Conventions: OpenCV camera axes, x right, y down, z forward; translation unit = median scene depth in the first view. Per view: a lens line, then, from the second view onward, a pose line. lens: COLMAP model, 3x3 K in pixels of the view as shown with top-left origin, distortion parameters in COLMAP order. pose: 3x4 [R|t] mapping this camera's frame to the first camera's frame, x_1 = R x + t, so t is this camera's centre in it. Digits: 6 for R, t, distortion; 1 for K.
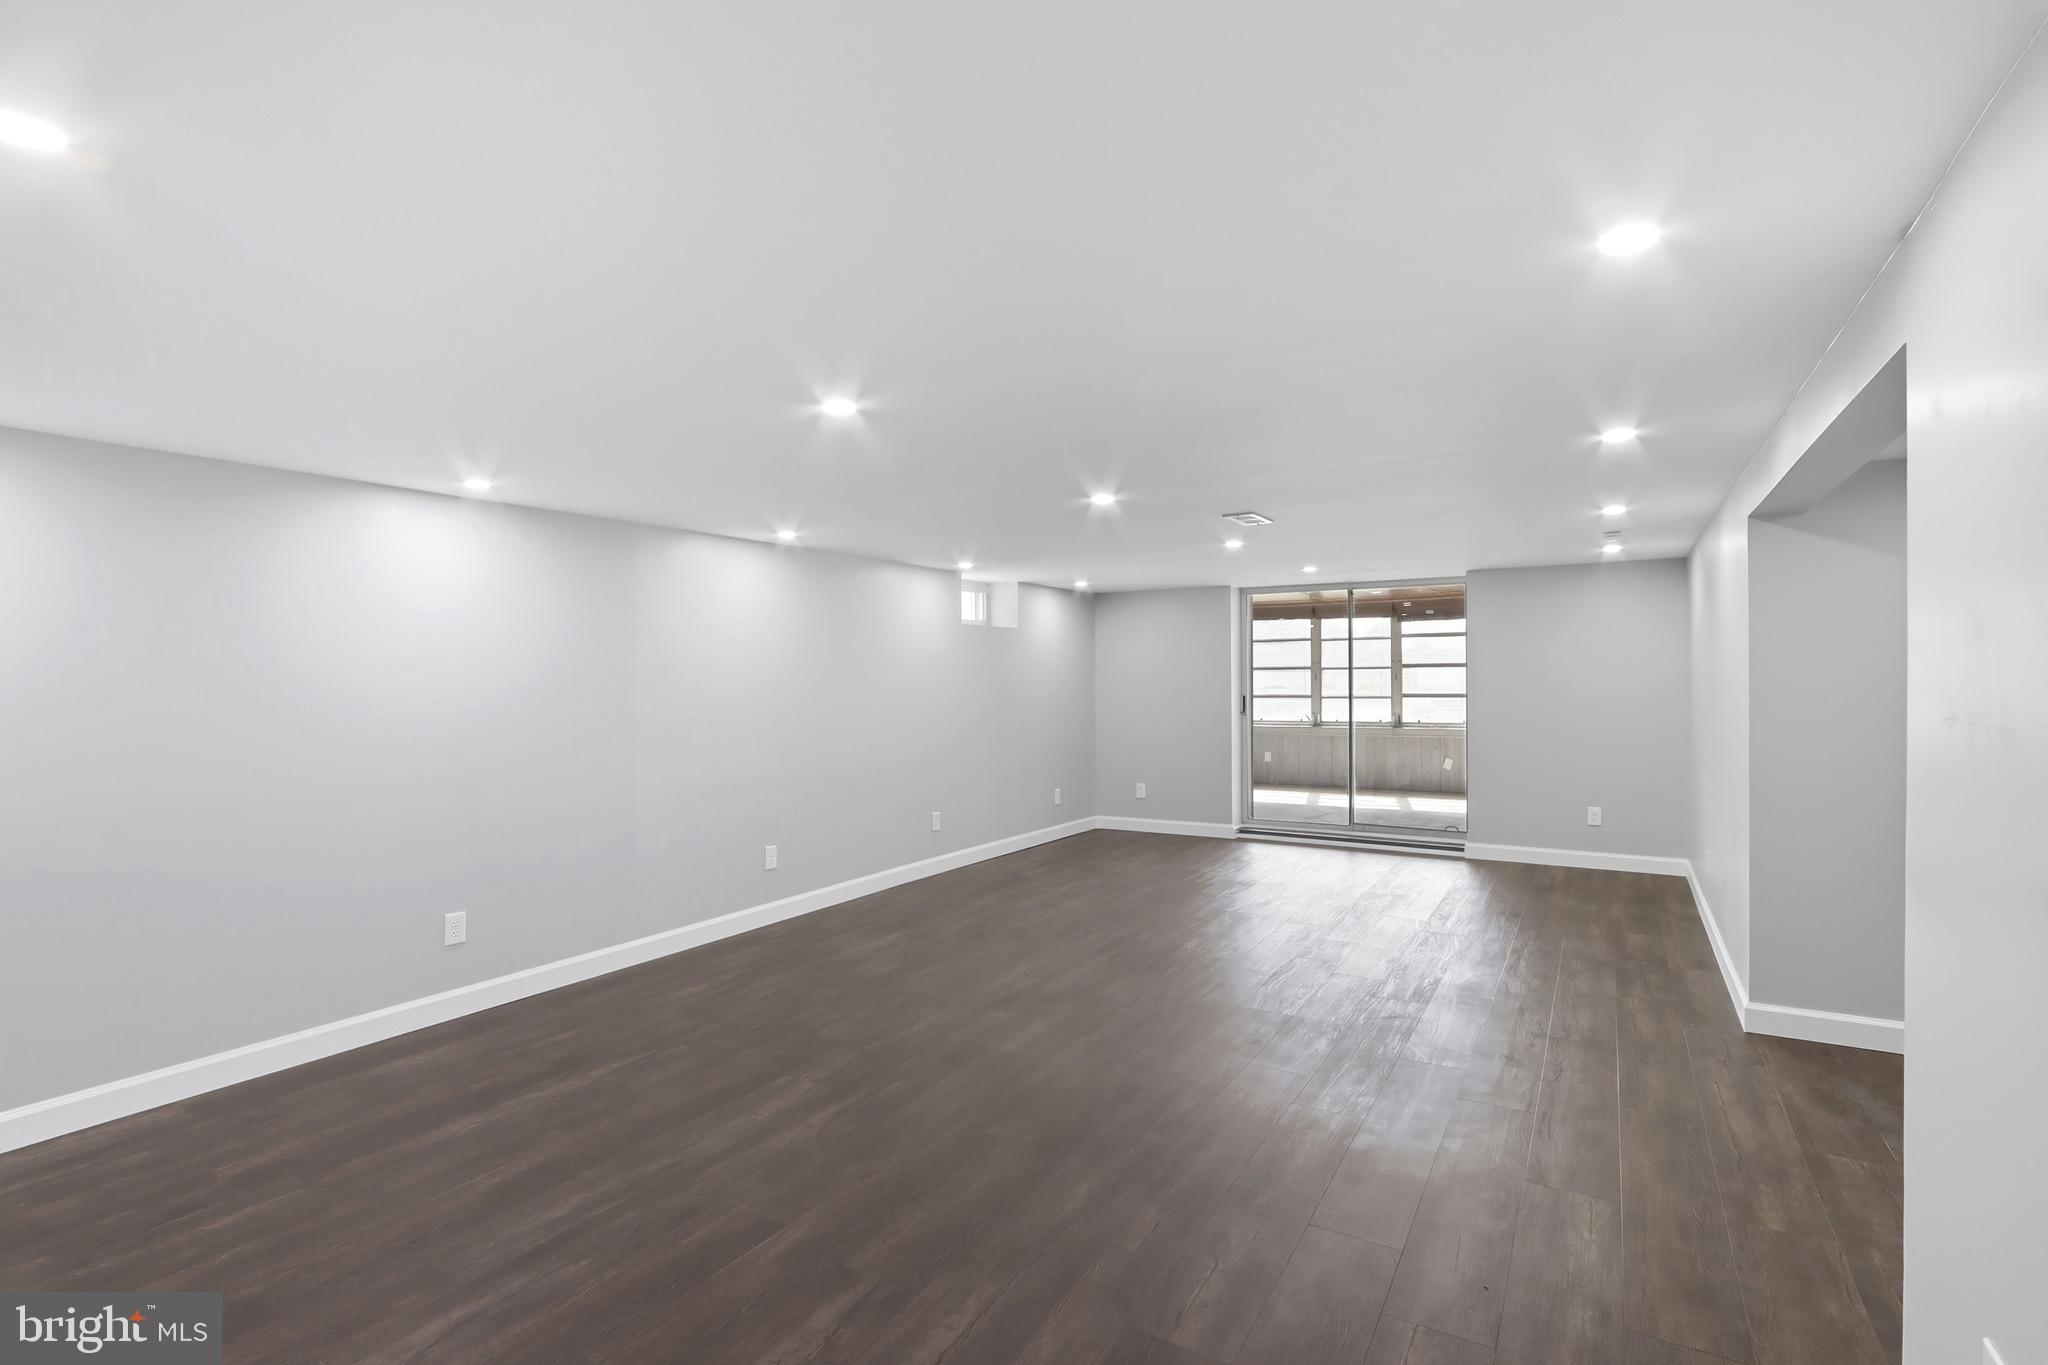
lens RADIAL K [[964.5, 0, 1026.8], [0, 964.5, 691.7], [0, 0, 1]] dist [-0.016149, 0.000879]
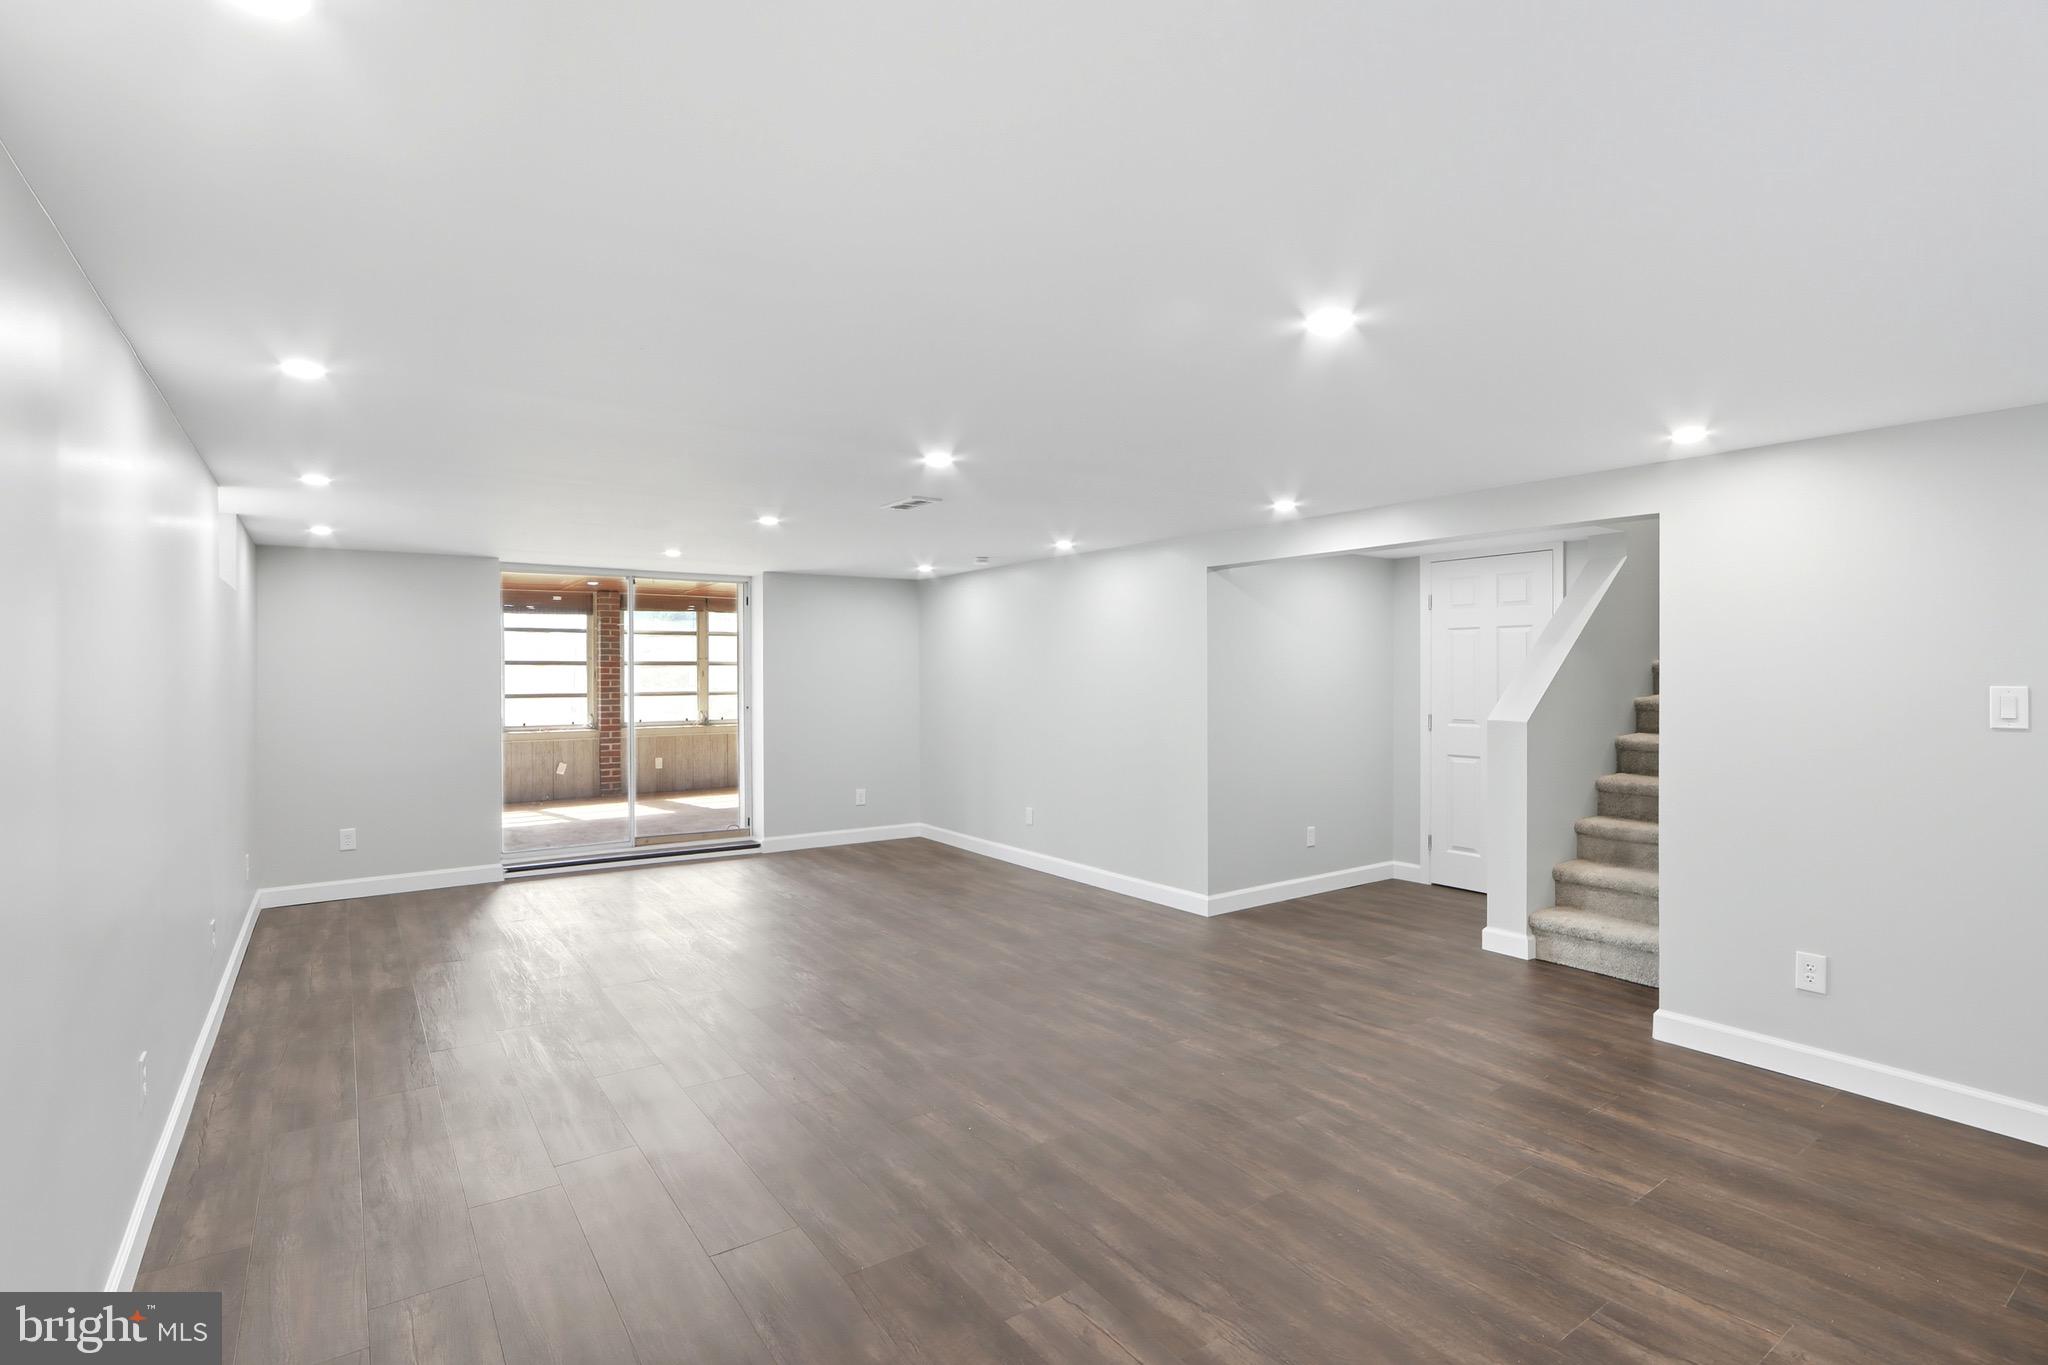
lens RADIAL K [[964.5, 0, 1020.1], [0, 964.5, 668.4], [0, 0, 1]] dist [-0.016149, 0.000879]
pose [[0.402804, 0.012407, 0.915202, -0.366487], [0.011804, 0.999755, -0.018749, 0.000315], [-0.915210, 0.018355, 0.402559, 0.338100]]
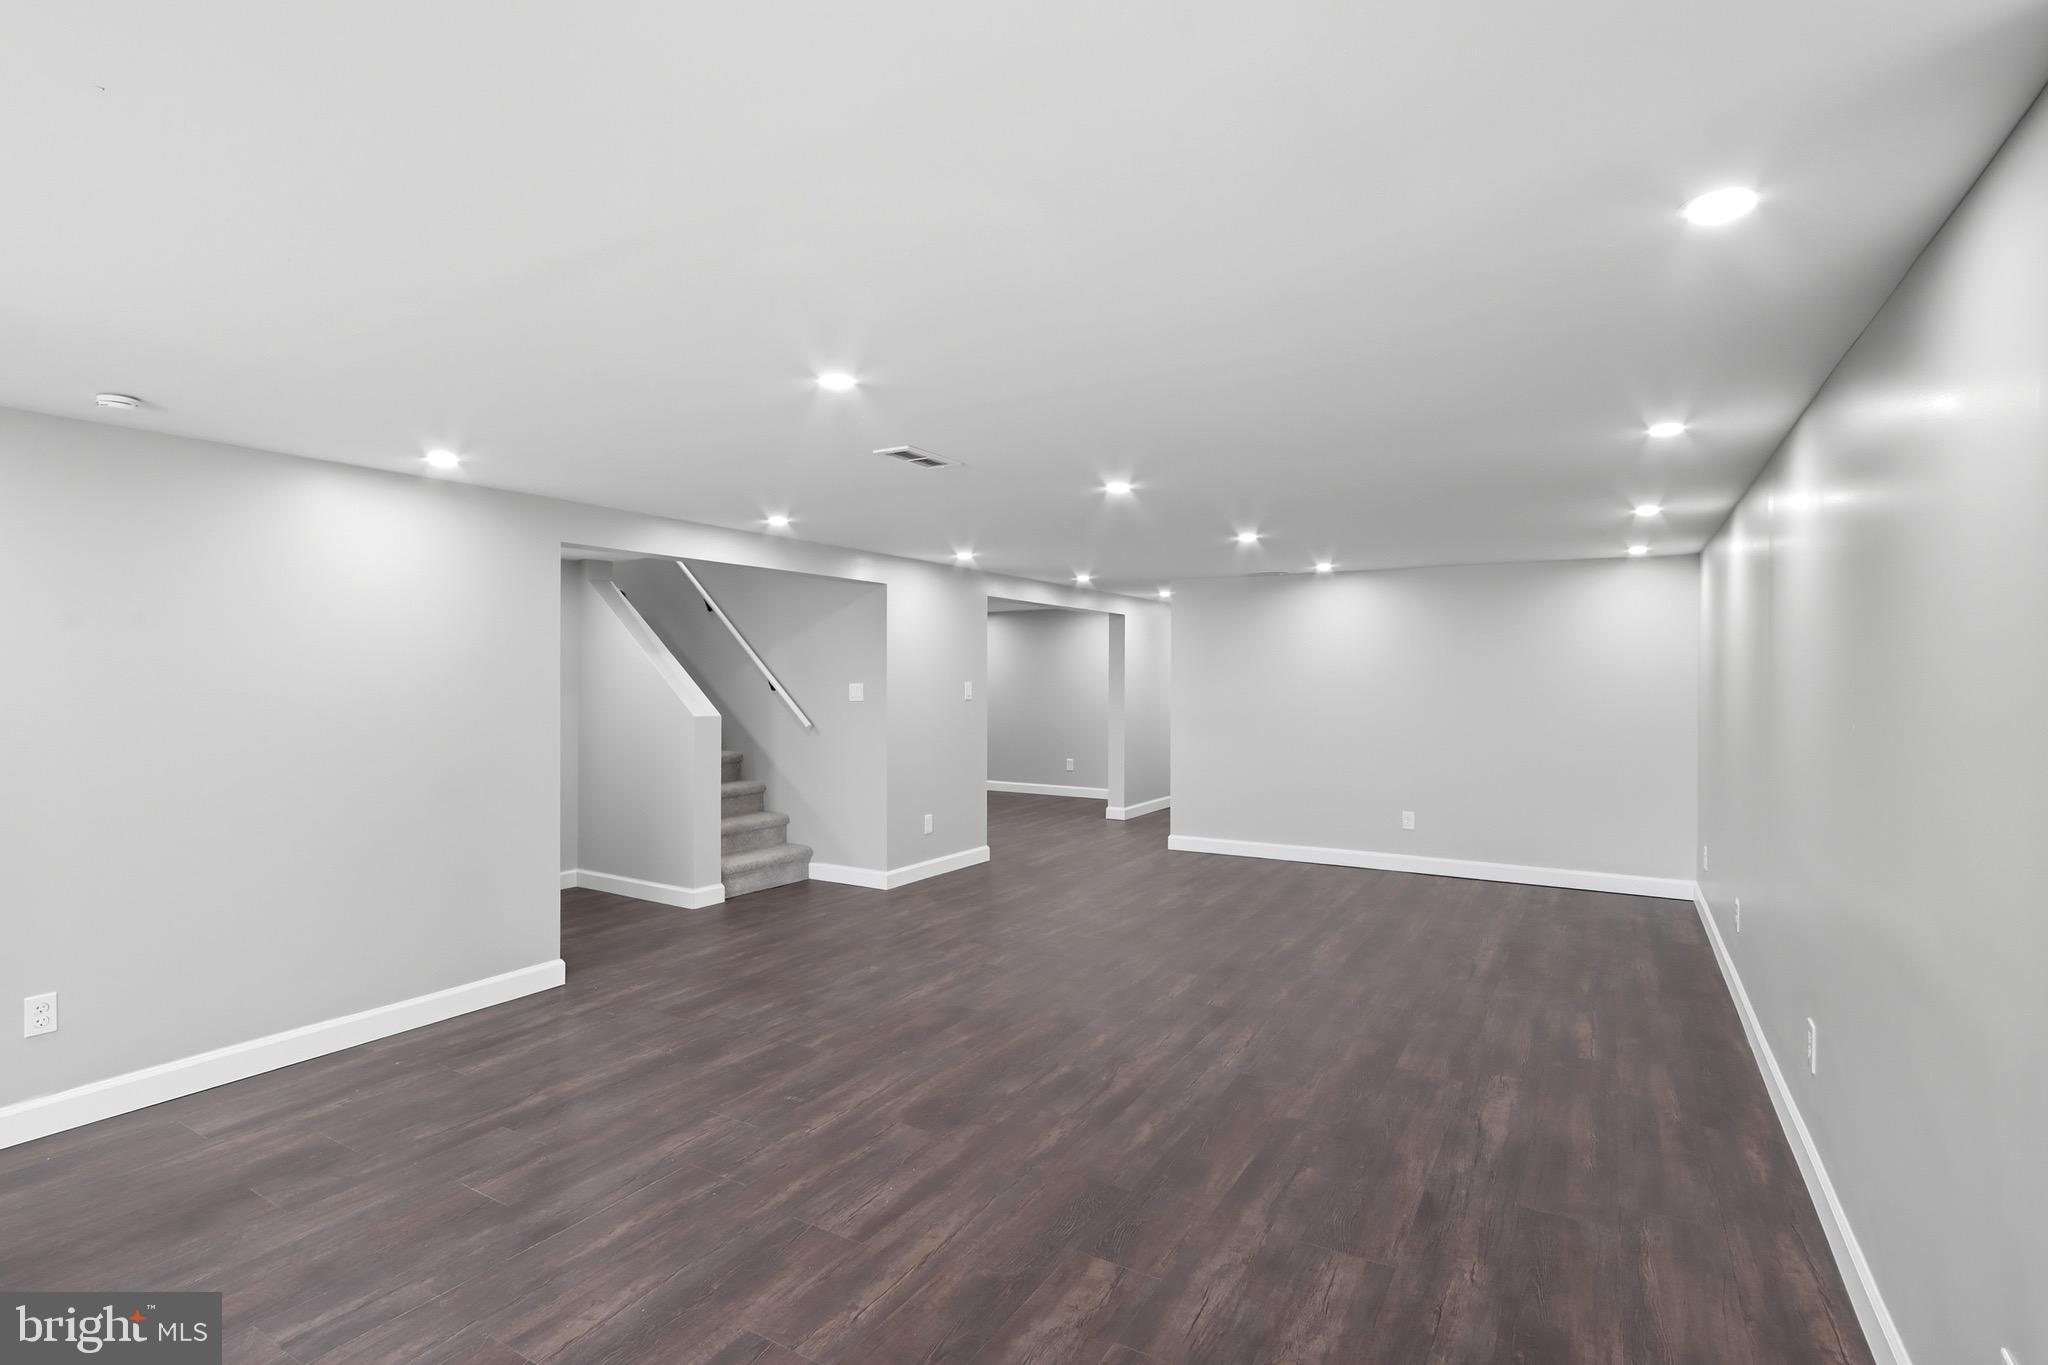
lens RADIAL K [[964.5, 0, 1022.7], [0, 964.5, 678.1], [0, 0, 1]] dist [-0.016149, 0.000879]
pose [[-0.999942, 0.007098, 0.008060, 0.088414], [0.007201, 0.999892, 0.012793, -0.010736], [-0.007969, 0.012850, -0.999886, 1.079282]]
